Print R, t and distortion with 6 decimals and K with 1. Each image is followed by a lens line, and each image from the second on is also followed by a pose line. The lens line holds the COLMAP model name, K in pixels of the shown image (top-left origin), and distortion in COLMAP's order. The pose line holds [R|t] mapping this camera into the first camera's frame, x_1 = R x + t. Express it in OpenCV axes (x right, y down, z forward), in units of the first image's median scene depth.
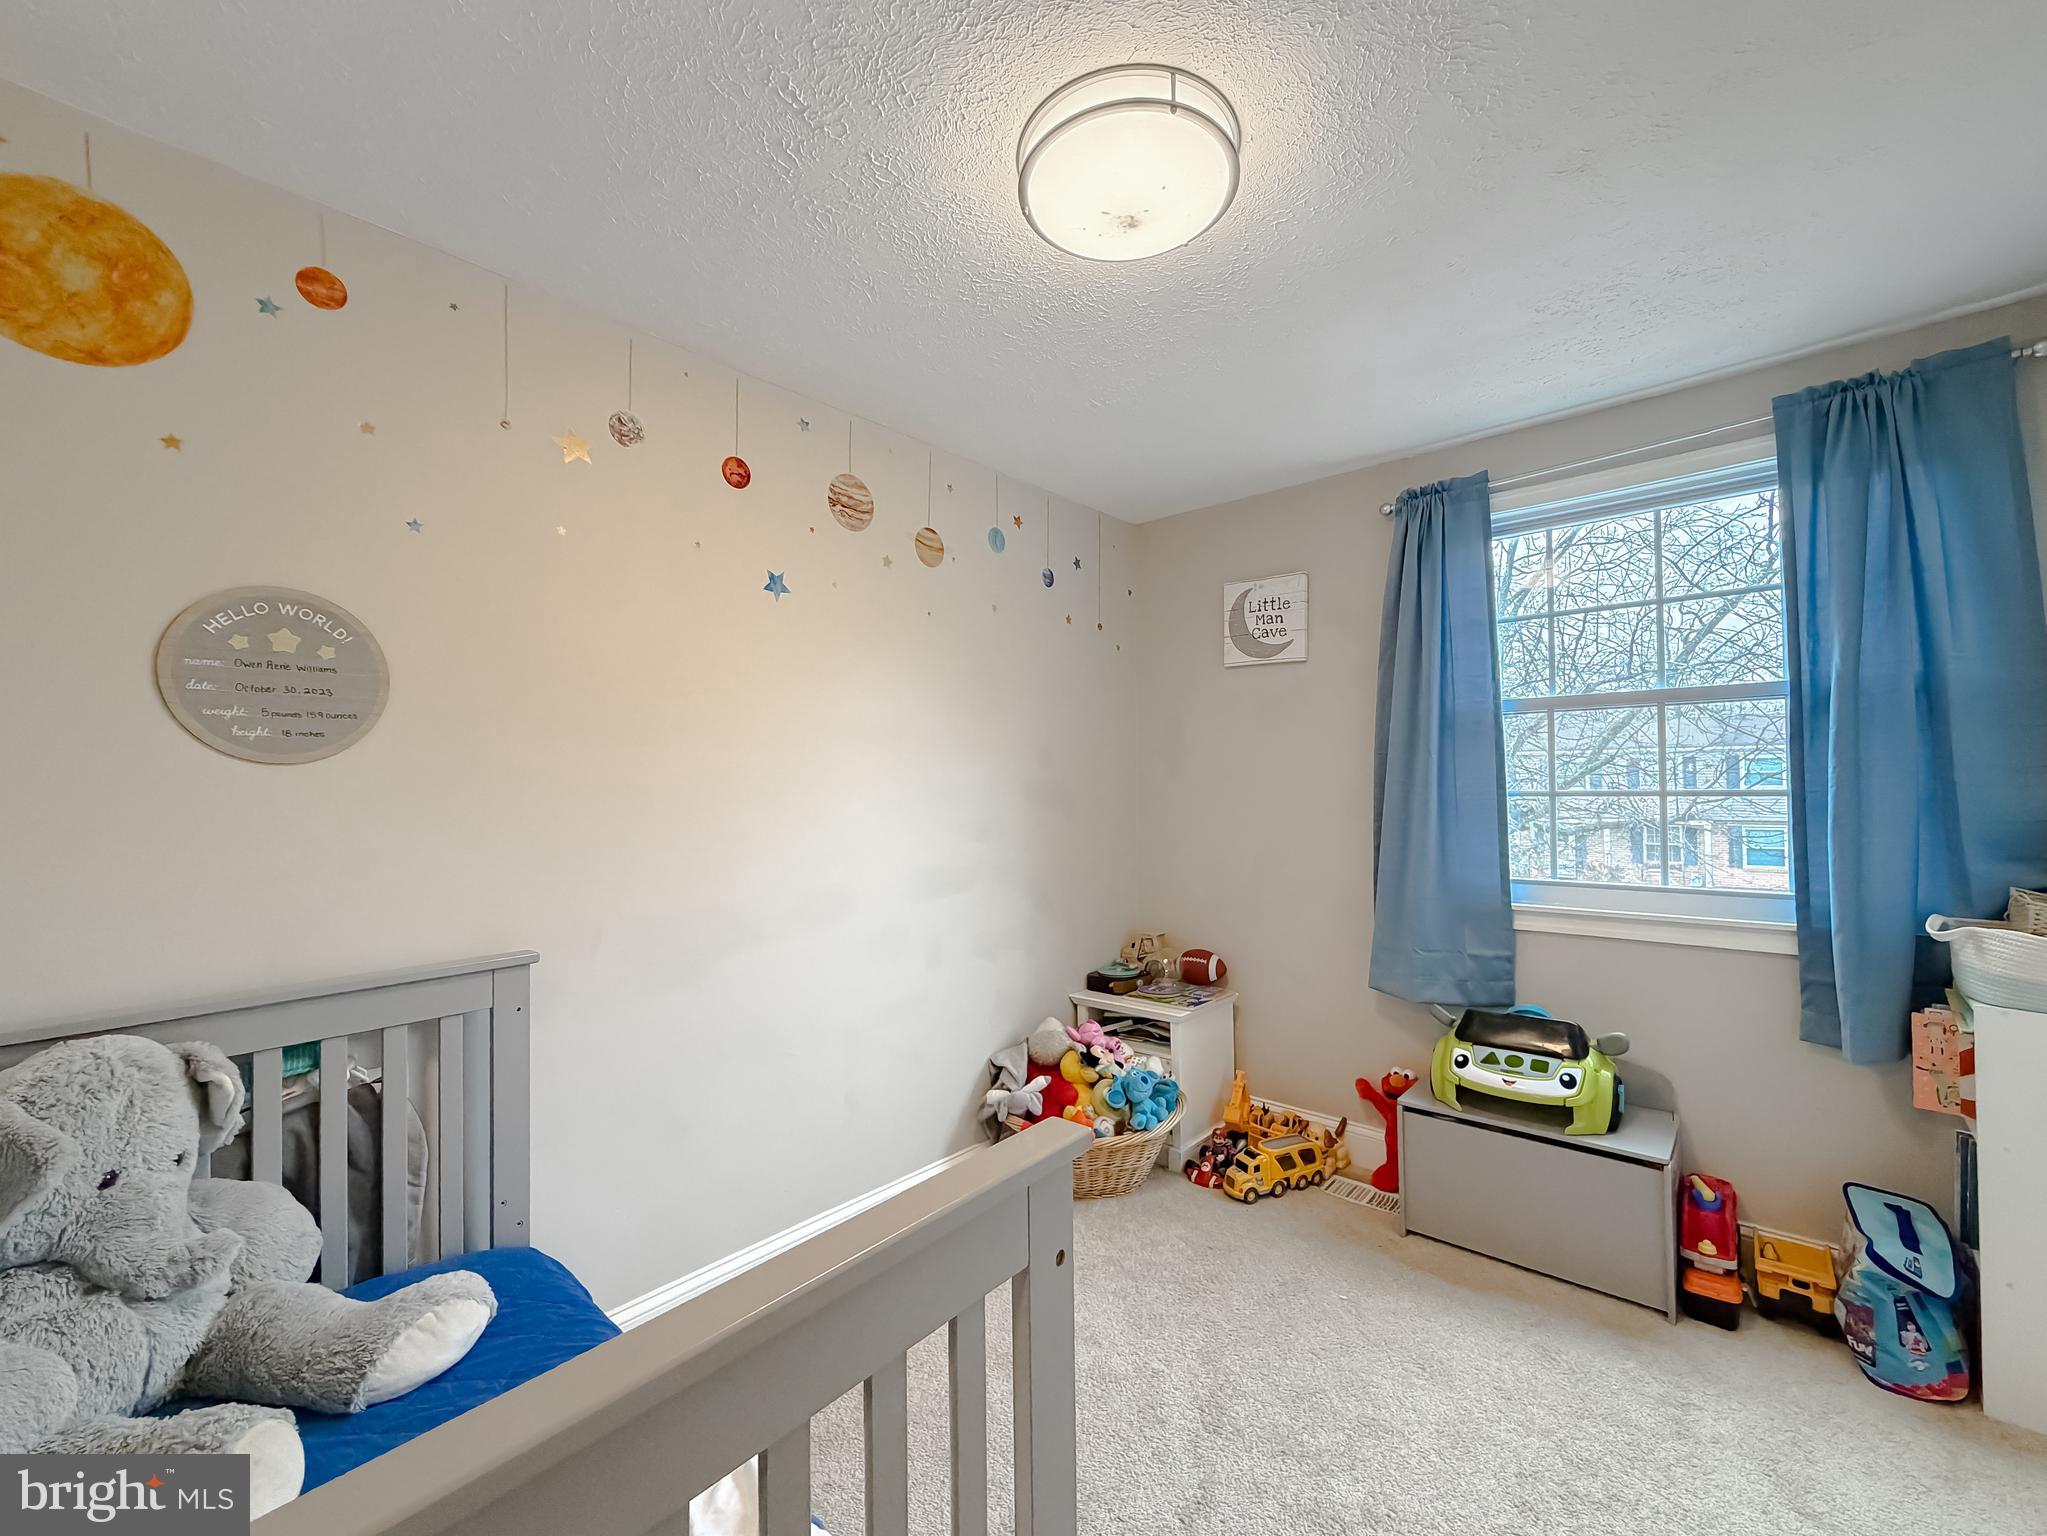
lens RADIAL K [[826.4, 0, 1028.0], [0, 826.4, 772.3], [0, 0, 1]] dist [-0.015091, -0.000135]
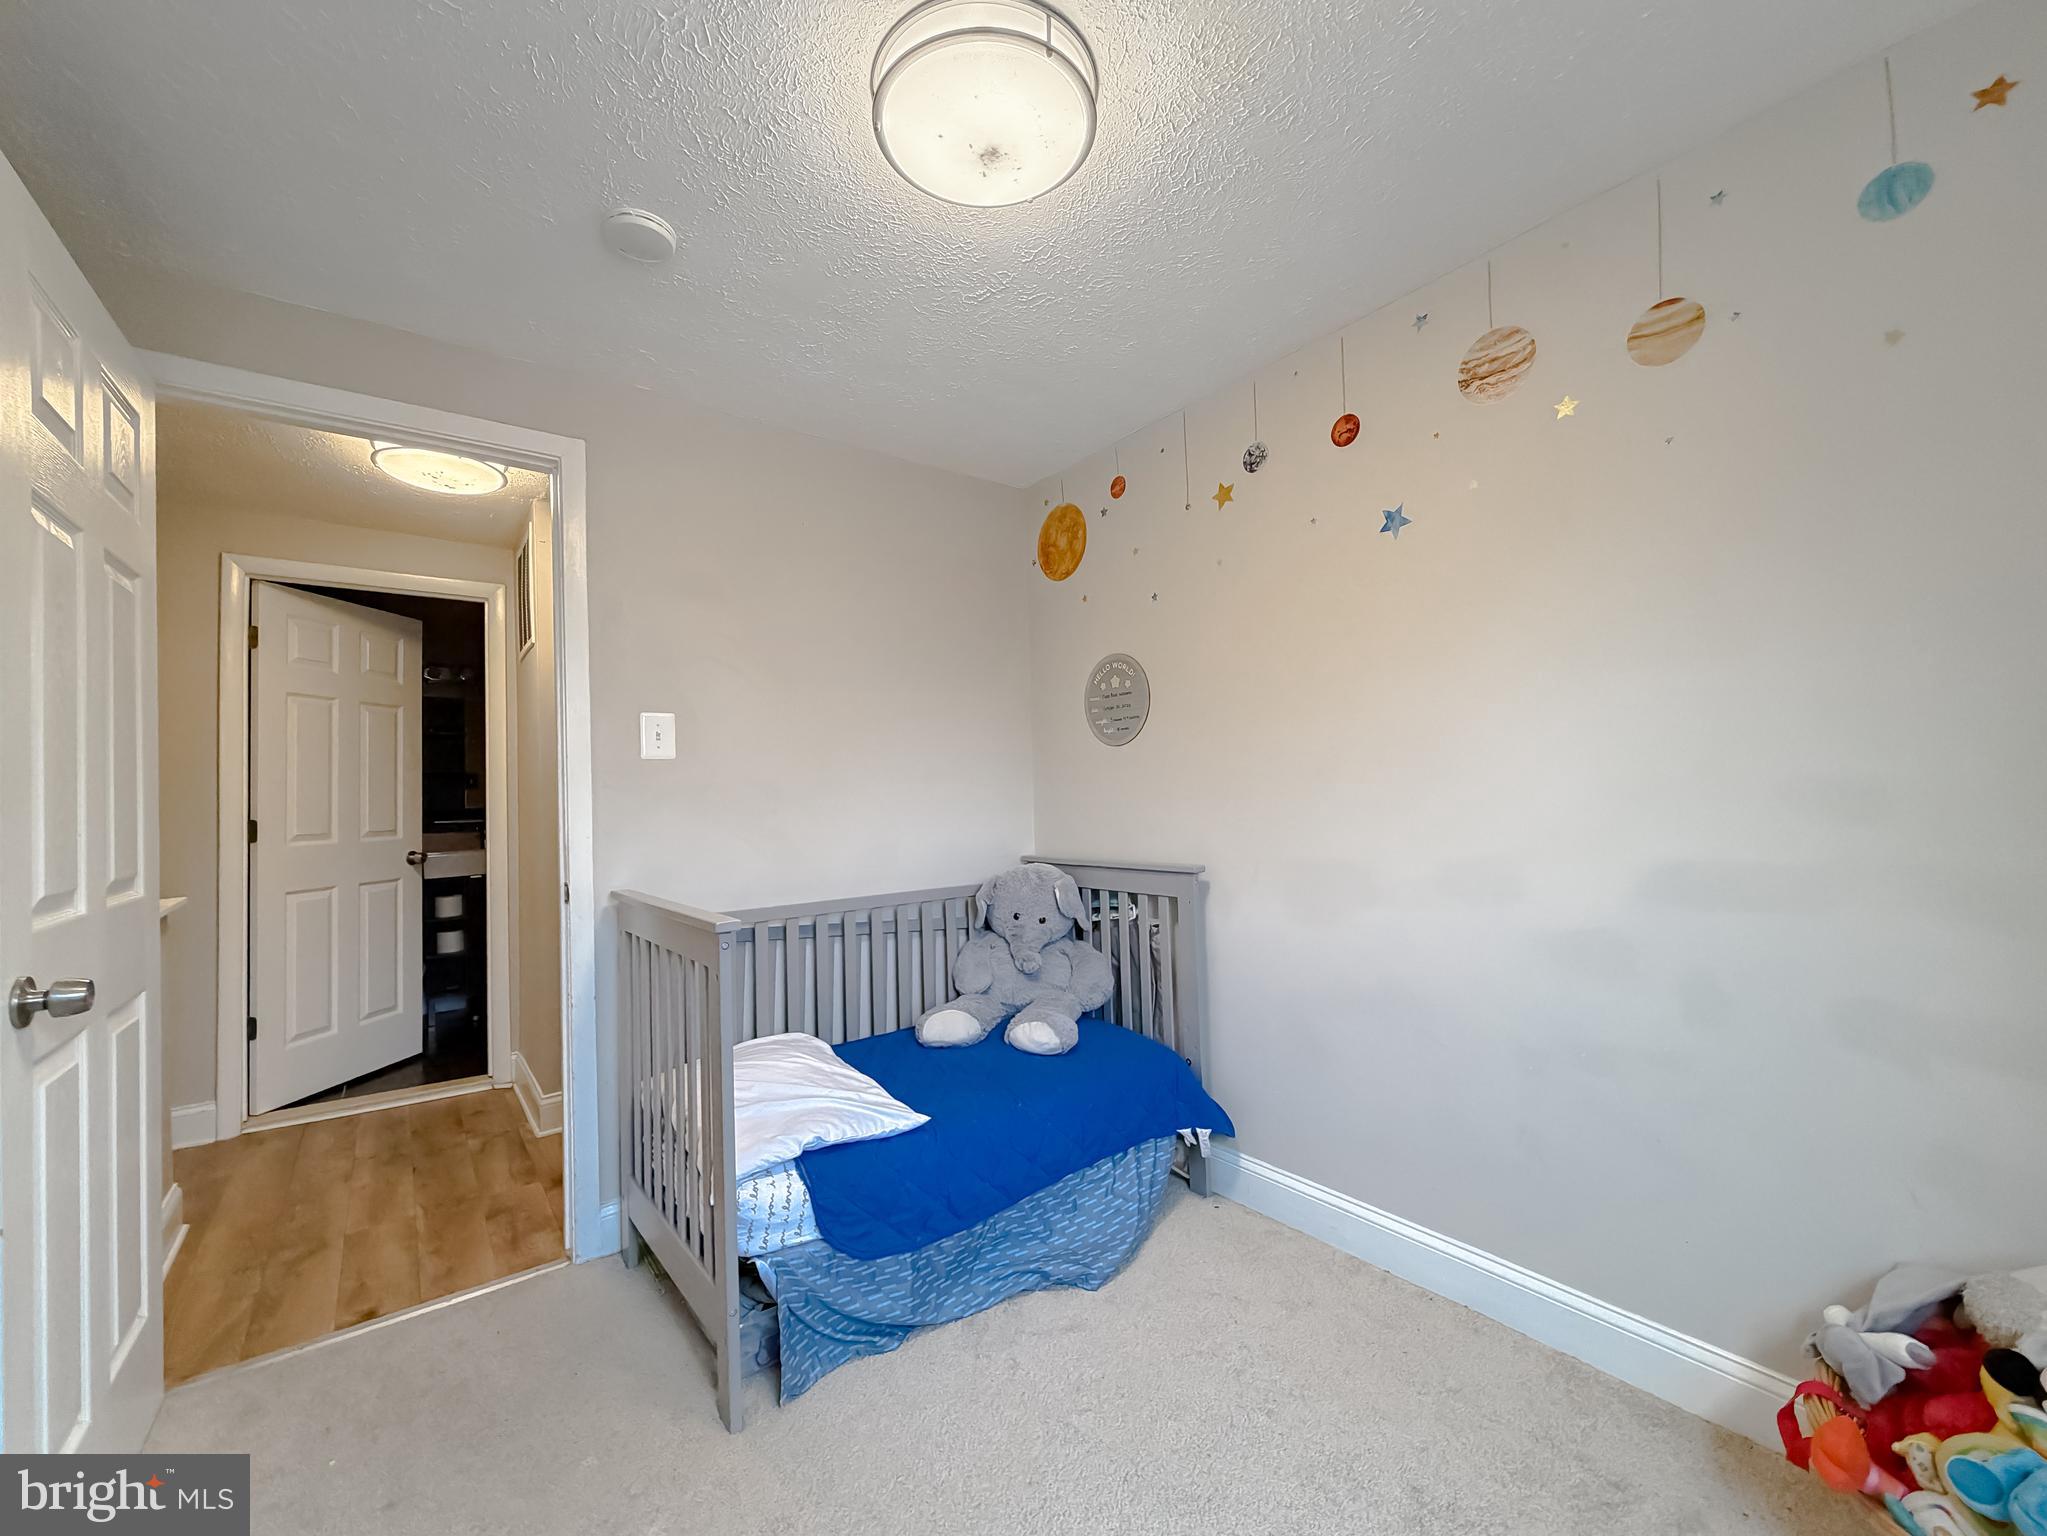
lens RADIAL K [[826.4, 0, 1028.4], [0, 826.4, 769.9], [0, 0, 1]] dist [-0.015091, -0.000135]
pose [[-0.201614, -0.003633, -0.979458, 0.655395], [0.053062, 0.998484, -0.014626, 0.040753], [0.978027, -0.054921, -0.201116, 0.743721]]
